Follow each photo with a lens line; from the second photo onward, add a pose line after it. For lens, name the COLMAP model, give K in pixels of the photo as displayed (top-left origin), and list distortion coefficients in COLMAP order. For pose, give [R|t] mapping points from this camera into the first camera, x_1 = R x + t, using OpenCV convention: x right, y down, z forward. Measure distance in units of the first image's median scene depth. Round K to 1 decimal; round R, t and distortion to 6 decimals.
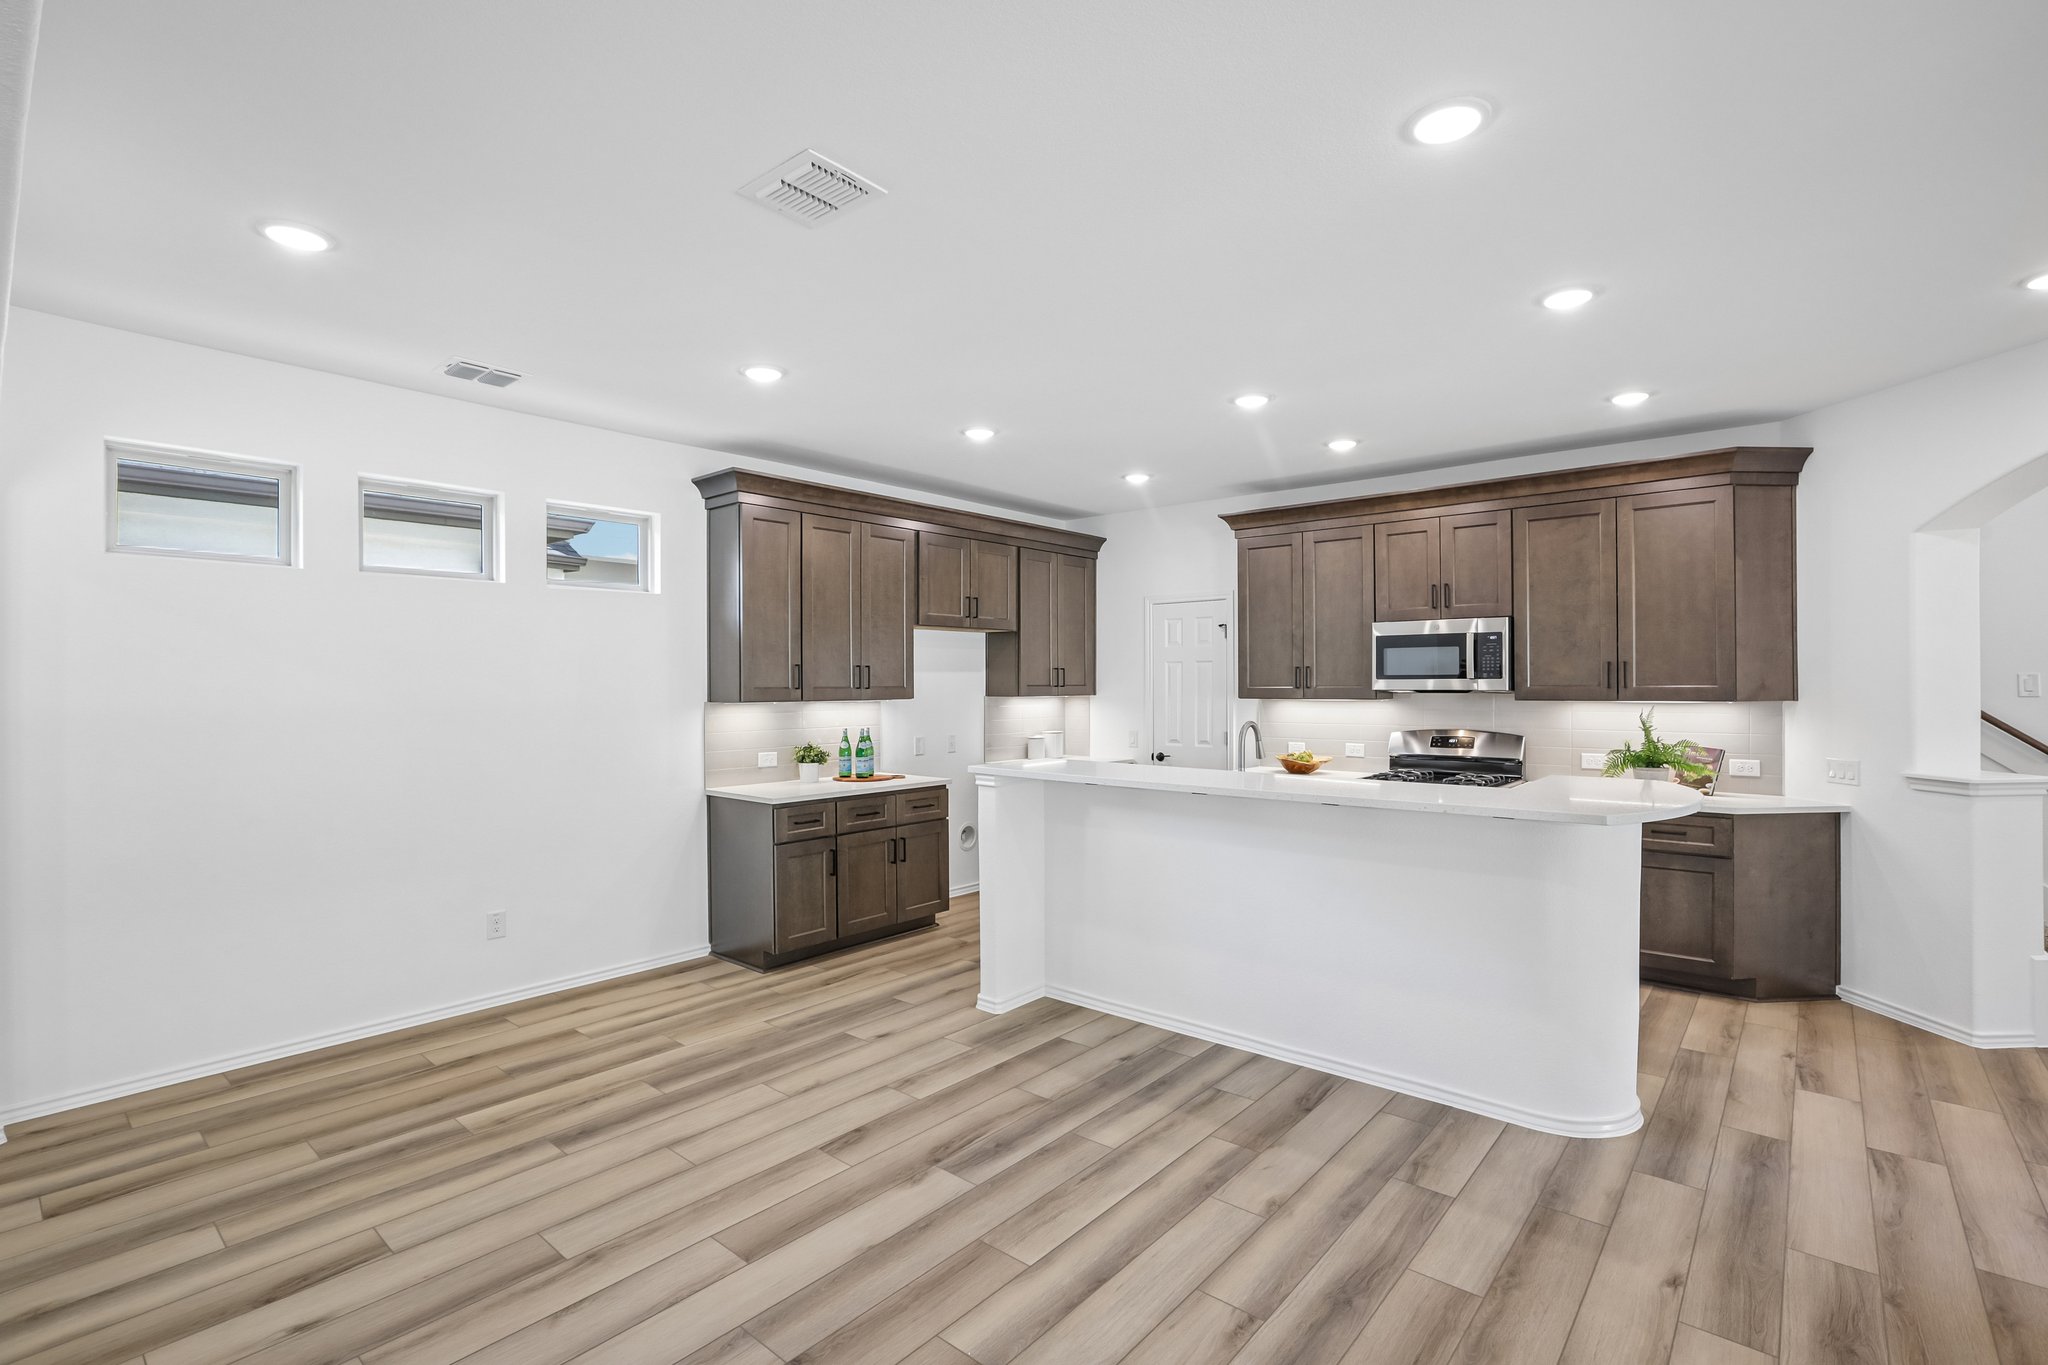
lens RADIAL K [[933.5, 0, 1029.9], [0, 933.5, 679.9], [0, 0, 1]] dist [-0.049147, 0.017800]
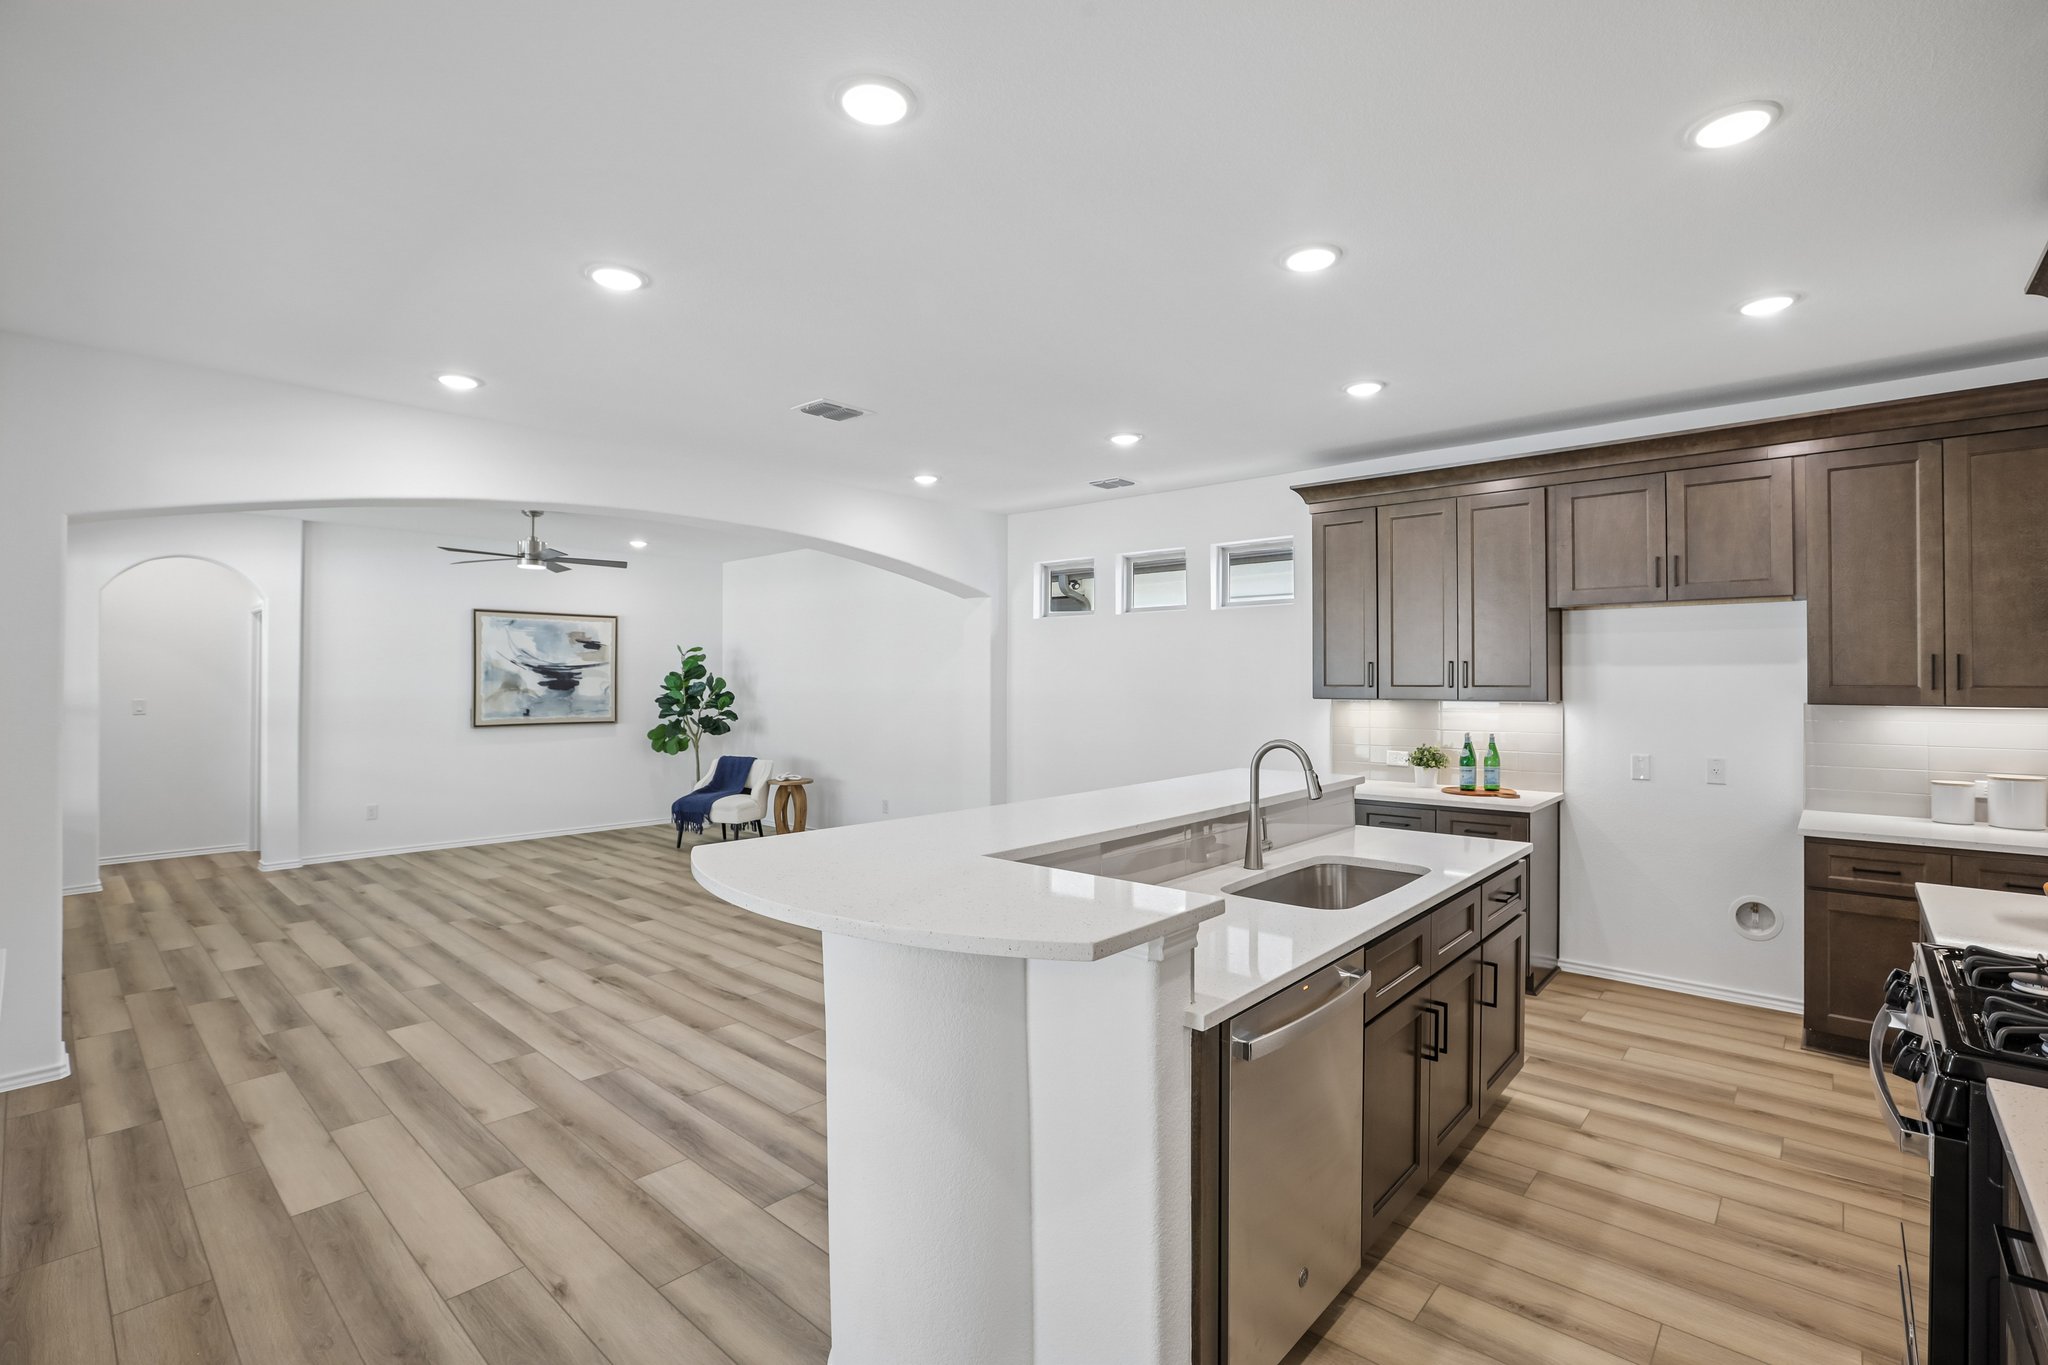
lens RADIAL K [[933.5, 0, 1029.9], [0, 933.5, 679.9], [0, 0, 1]] dist [-0.049147, 0.017800]
pose [[-0.018842, 0.005932, -0.999805, 1.434852], [0.002248, 0.999980, 0.005891, -0.006771], [0.999820, -0.002137, -0.018855, 1.299575]]
